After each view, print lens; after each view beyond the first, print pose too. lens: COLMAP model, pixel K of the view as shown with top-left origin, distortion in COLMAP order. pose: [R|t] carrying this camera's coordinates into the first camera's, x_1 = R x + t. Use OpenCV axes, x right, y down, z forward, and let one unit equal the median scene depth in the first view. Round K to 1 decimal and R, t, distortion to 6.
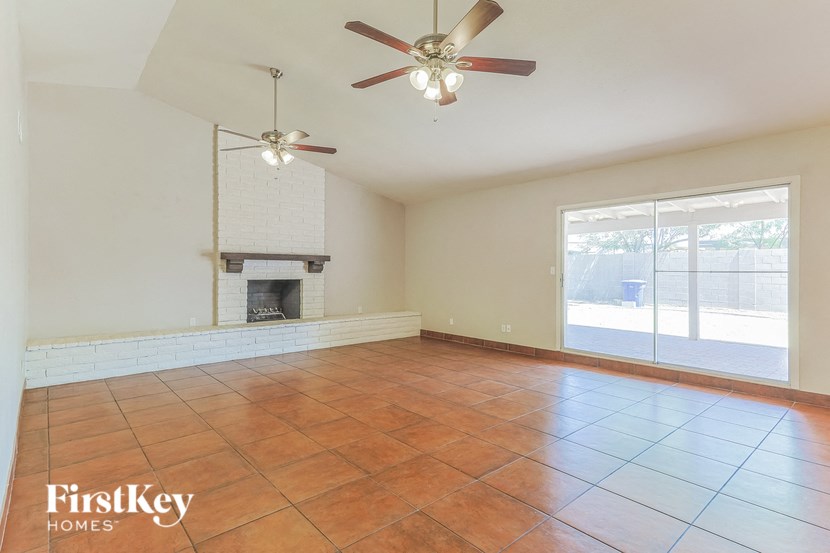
lens RADIAL K [[415.8, 0, 415.0], [0, 415.8, 276.5], [0, 0, 1]] dist [0.007200, 0.011786]
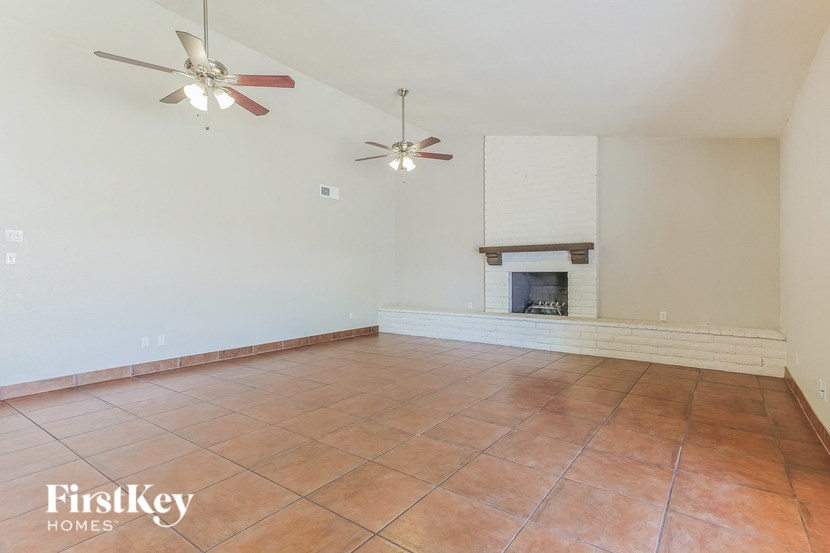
lens RADIAL K [[415.8, 0, 415.0], [0, 415.8, 276.5], [0, 0, 1]] dist [0.007200, 0.011786]
pose [[0.208319, 0.009624, -0.978014, 0.579908], [-0.004660, 0.999950, 0.008848, 0.012321], [0.978050, 0.002715, 0.208353, 0.560048]]
